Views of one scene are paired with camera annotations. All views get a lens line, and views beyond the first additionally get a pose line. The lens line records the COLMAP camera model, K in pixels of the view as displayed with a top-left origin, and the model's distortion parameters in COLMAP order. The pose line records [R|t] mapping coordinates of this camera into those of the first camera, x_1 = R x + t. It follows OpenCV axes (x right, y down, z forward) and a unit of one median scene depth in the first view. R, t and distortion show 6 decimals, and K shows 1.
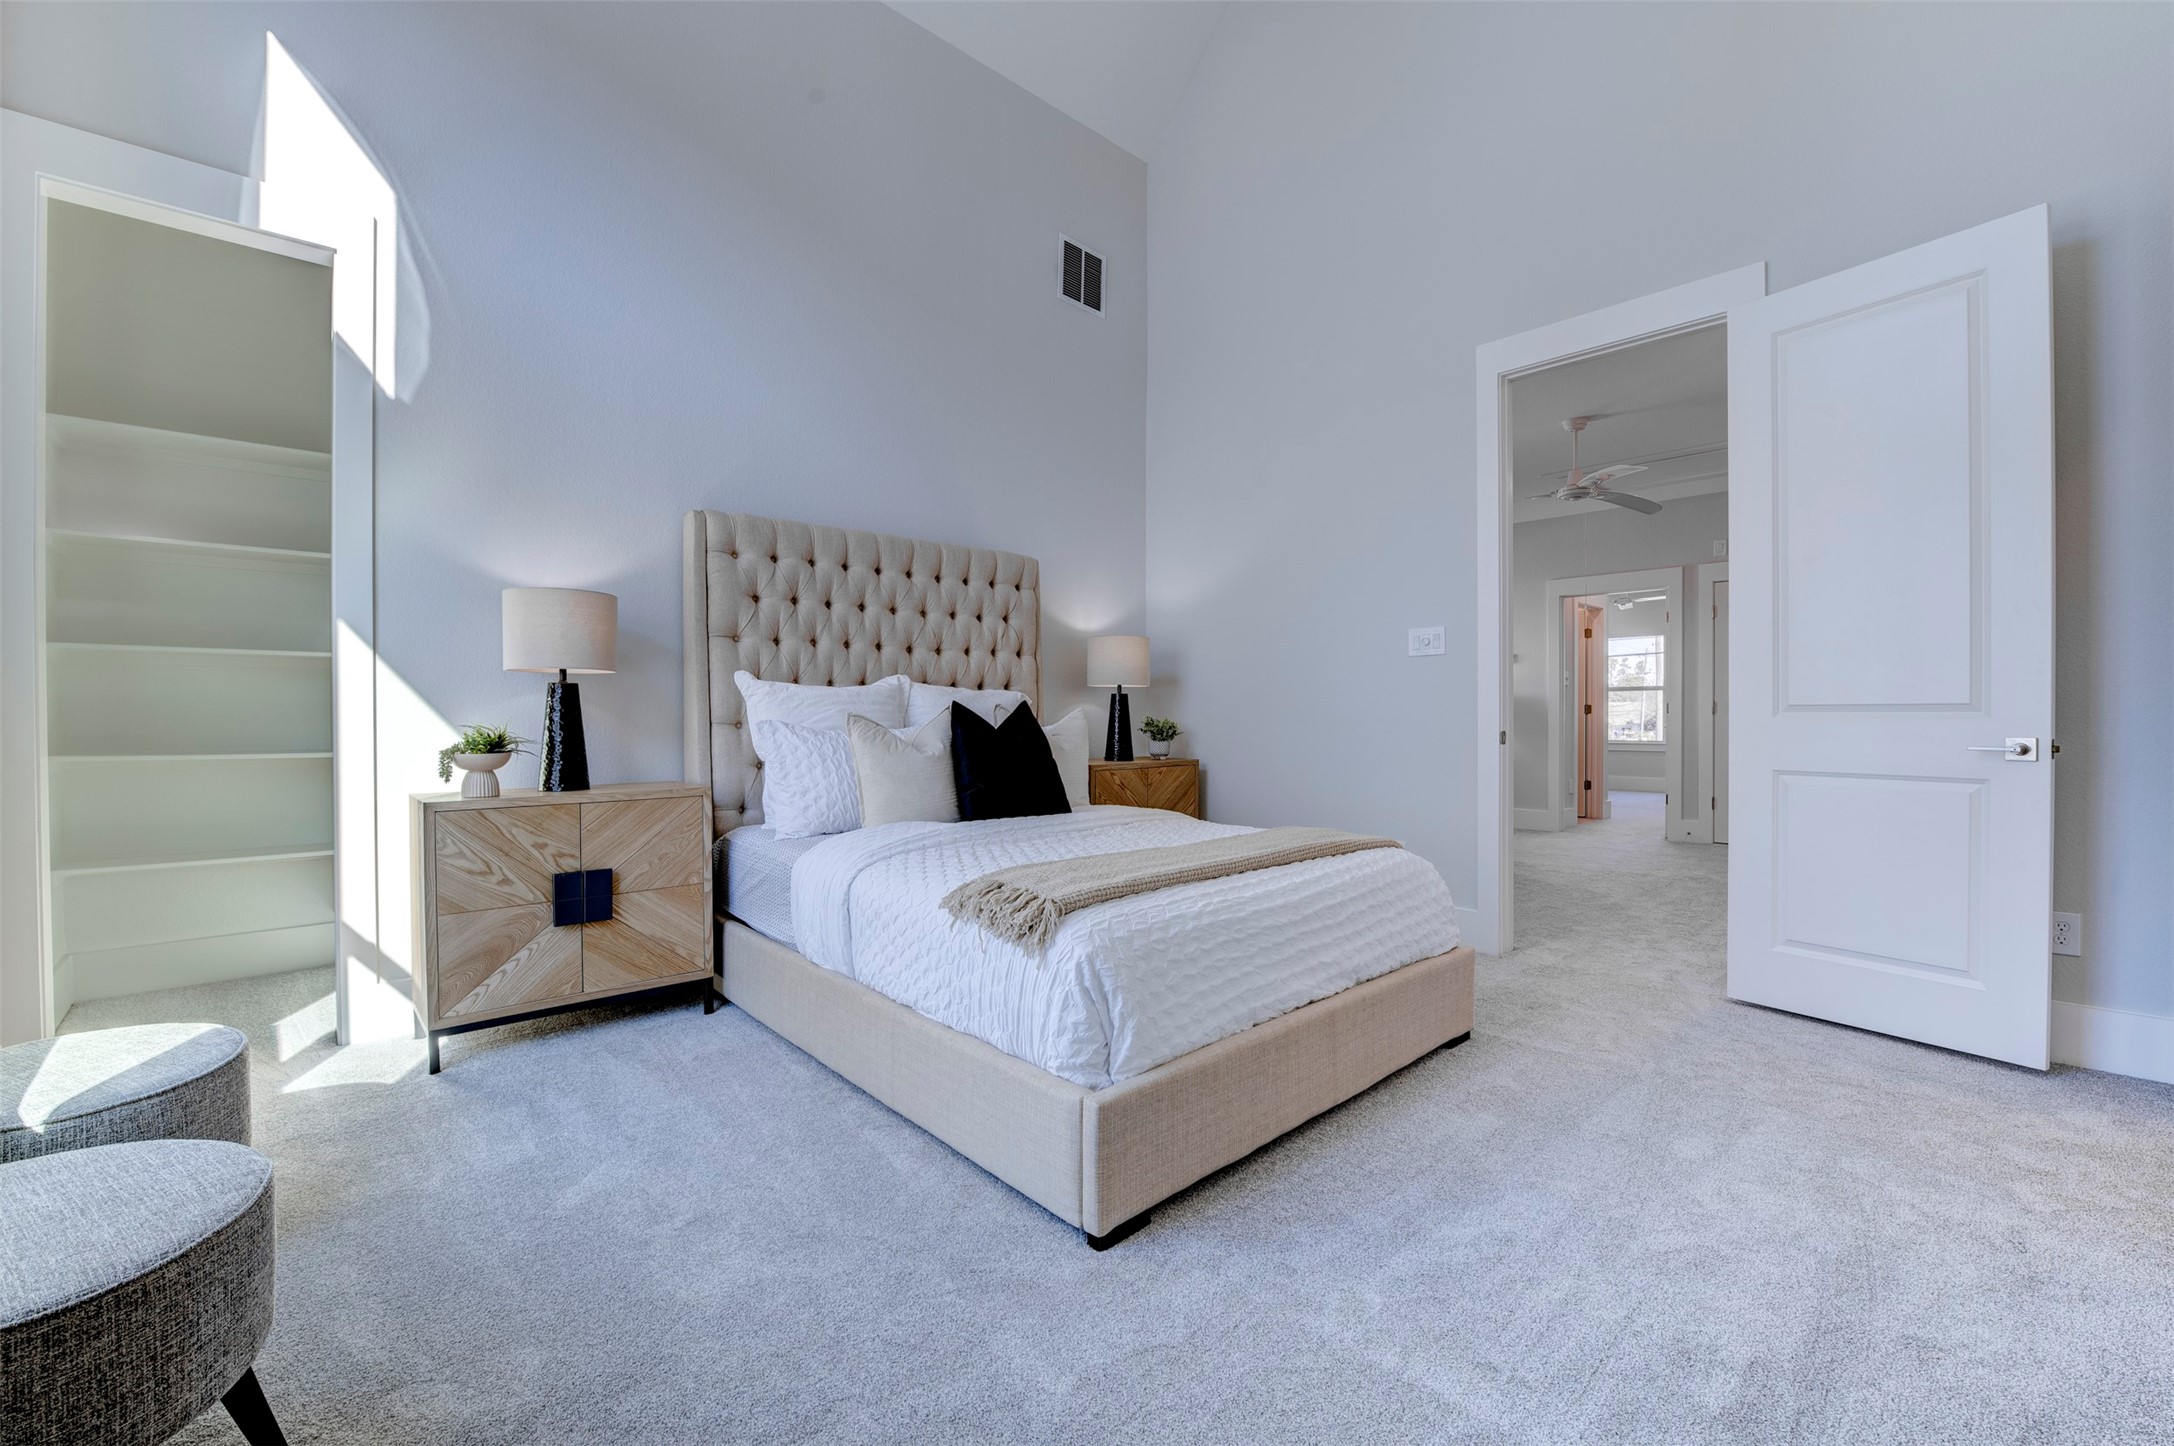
lens RADIAL K [[888.7, 0, 1096.4], [0, 888.7, 717.2], [0, 0, 1]] dist [-0.007381, -0.000248]
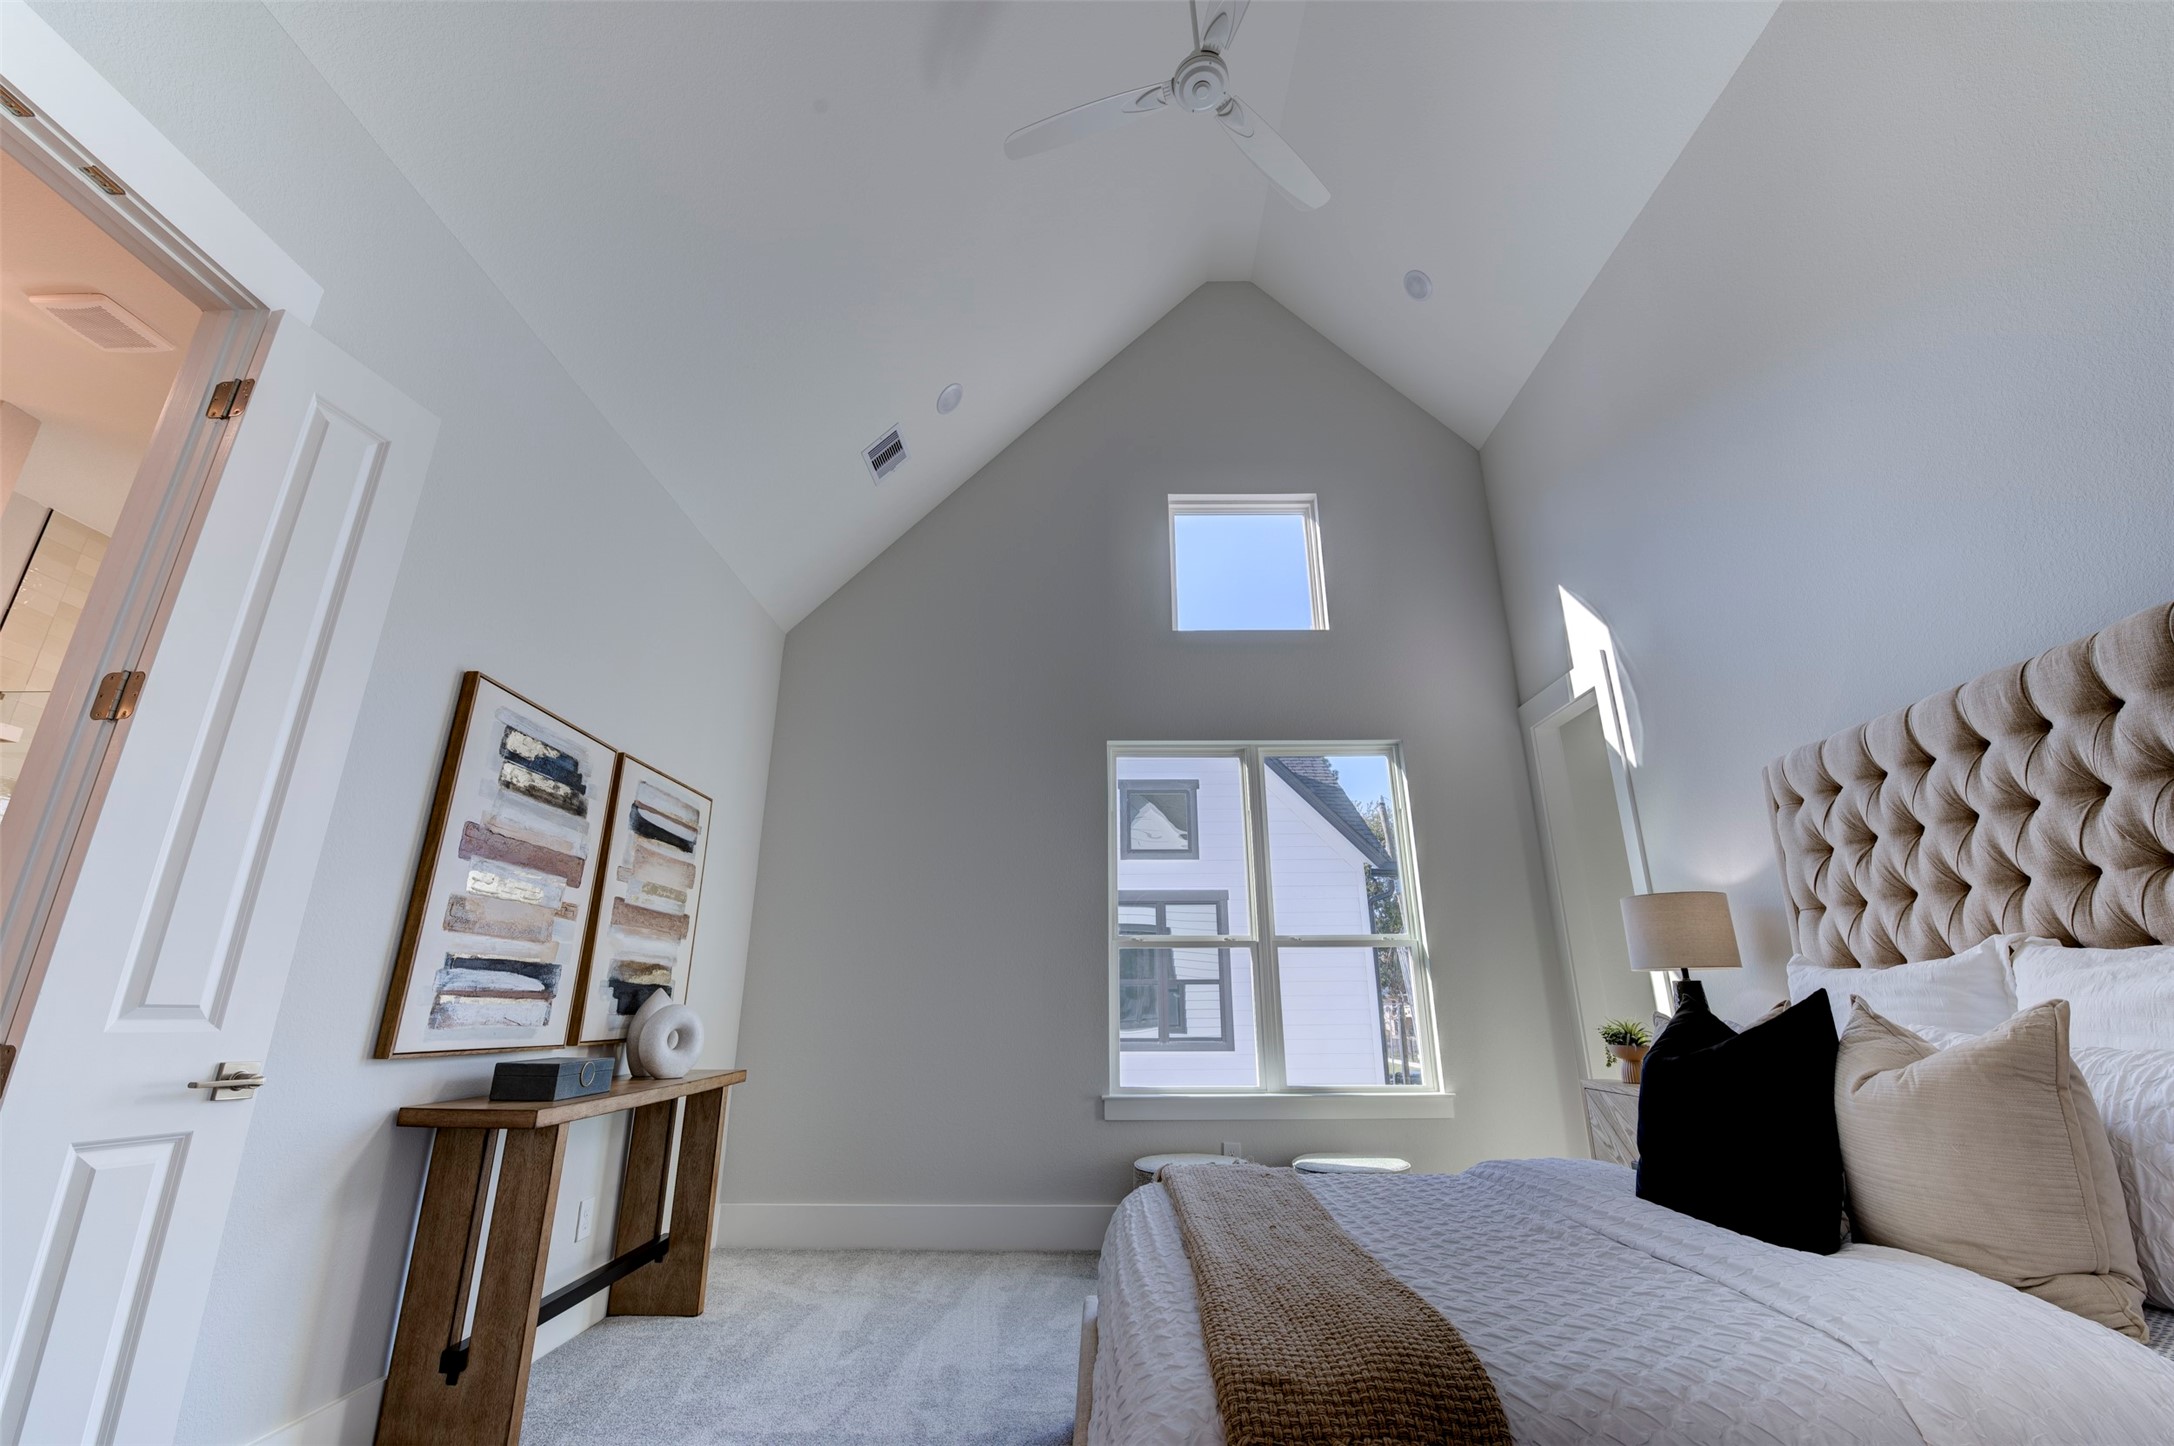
lens RADIAL K [[871.8, 0, 1087.7], [0, 871.8, 716.2], [0, 0, 1]] dist [-0.019639, -0.001199]
pose [[-0.703542, -0.226215, -0.673688, 0.598948], [-0.004518, 0.949388, -0.314073, -0.011398], [0.710639, -0.217920, -0.668956, 1.101634]]
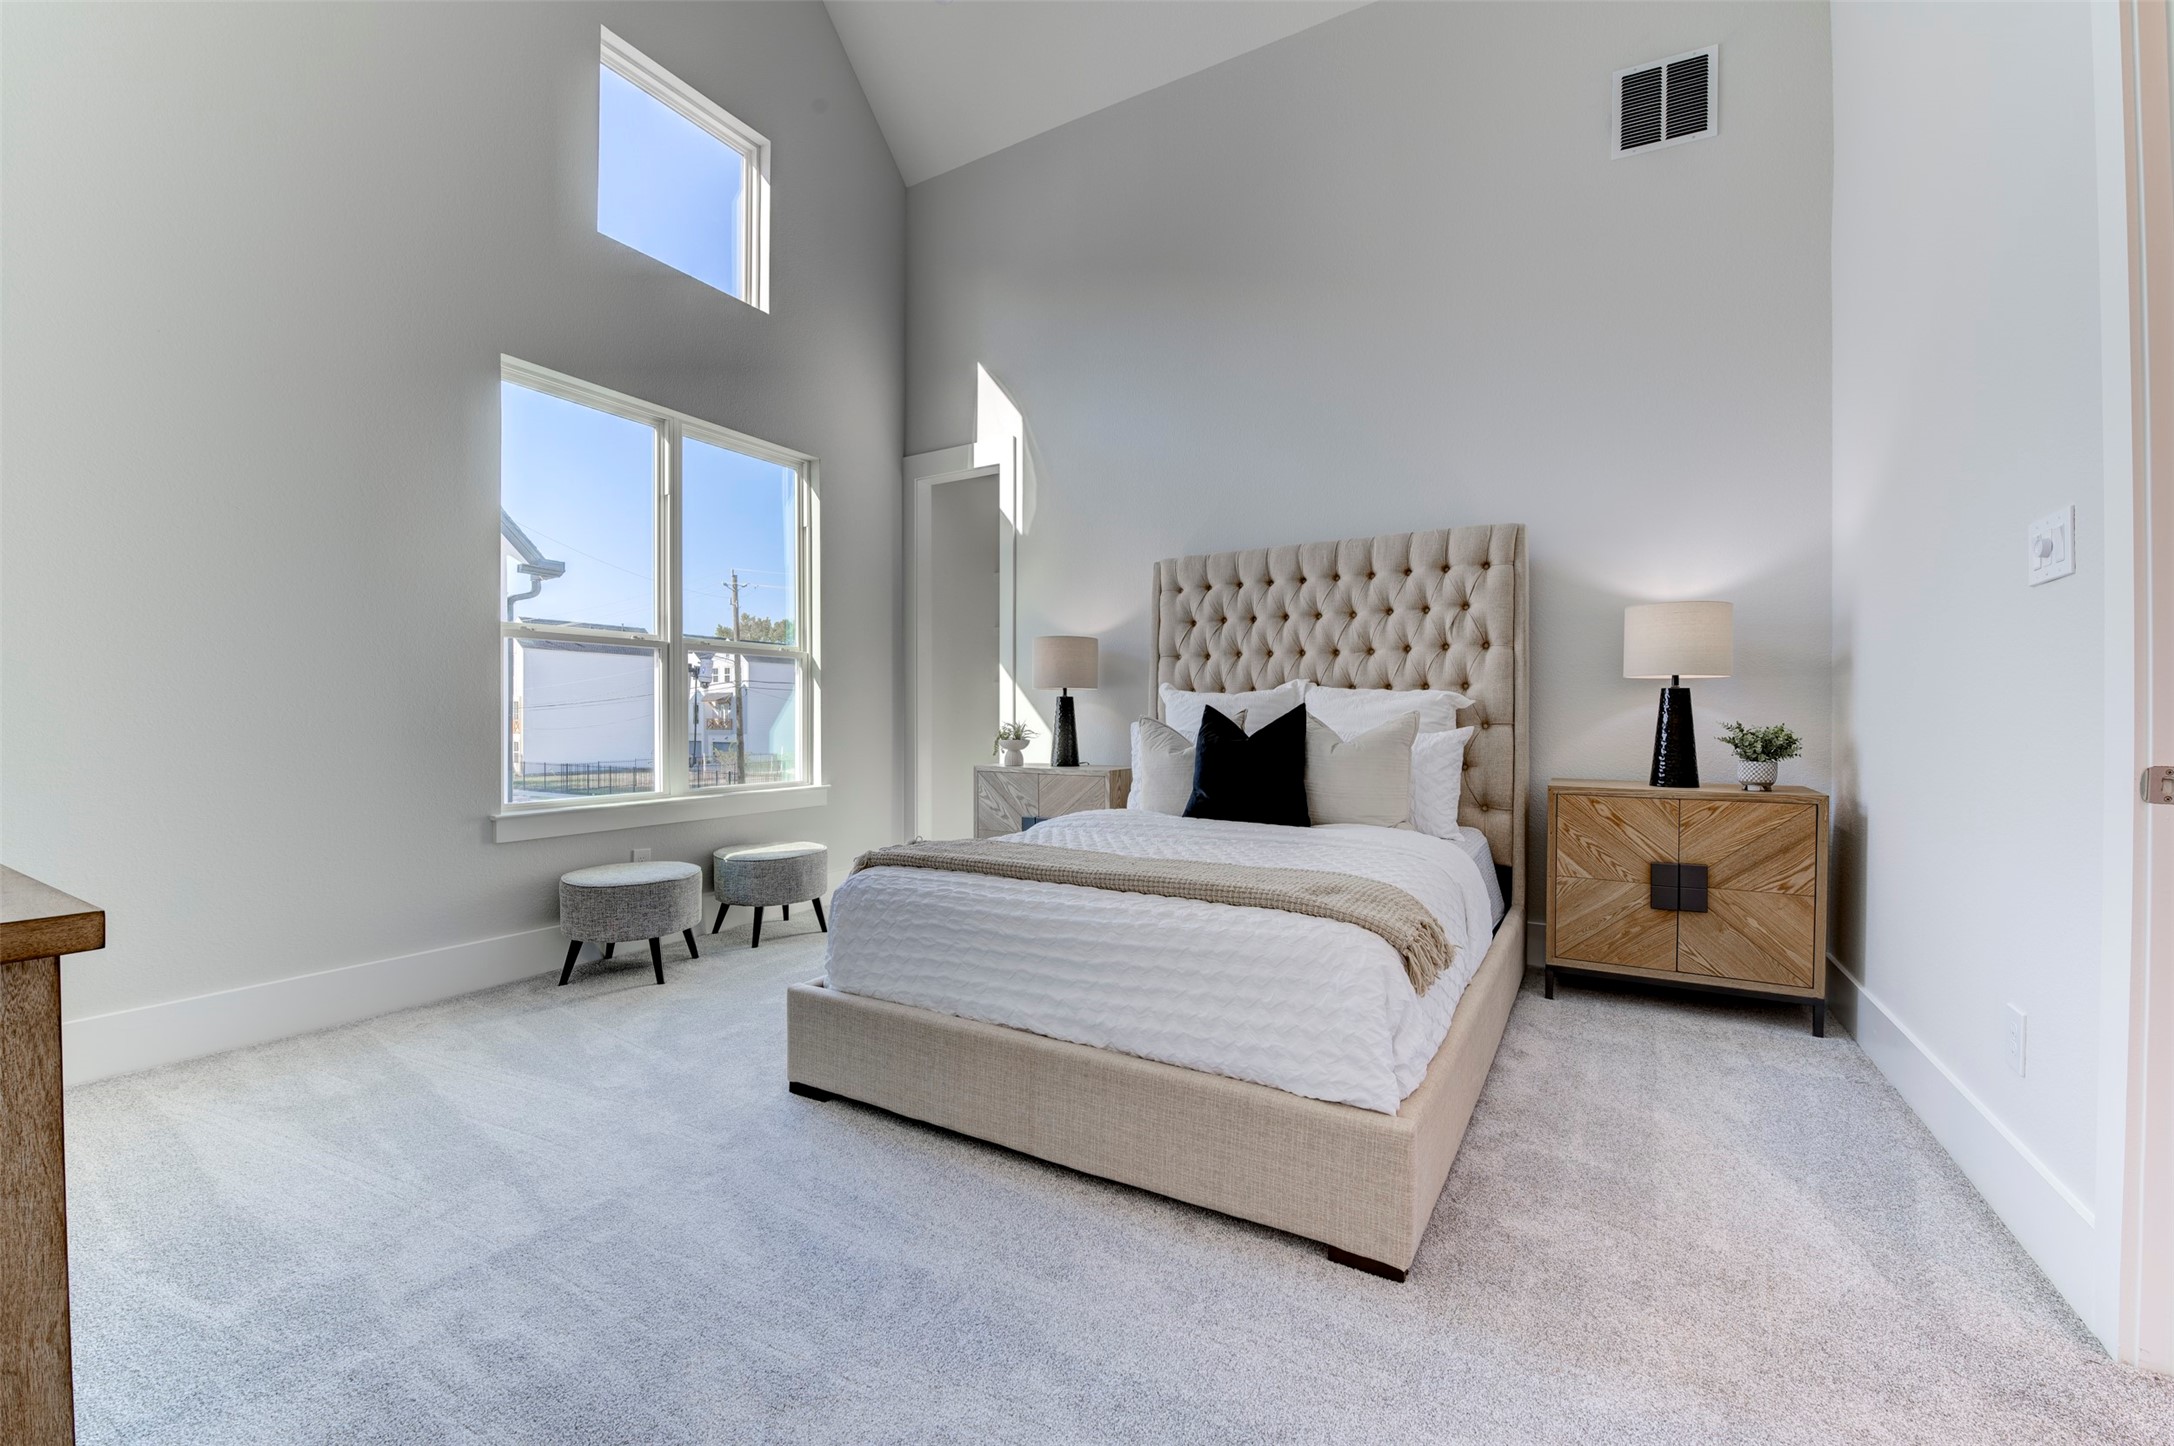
lens RADIAL K [[871.8, 0, 1104.2], [0, 871.8, 725.1], [0, 0, 1]] dist [-0.019639, -0.001199]
pose [[0.284509, 0.007972, -0.958640, 0.763950], [-0.005636, 0.999962, 0.006643, -0.000030], [0.958657, 0.003513, 0.284543, 0.559135]]
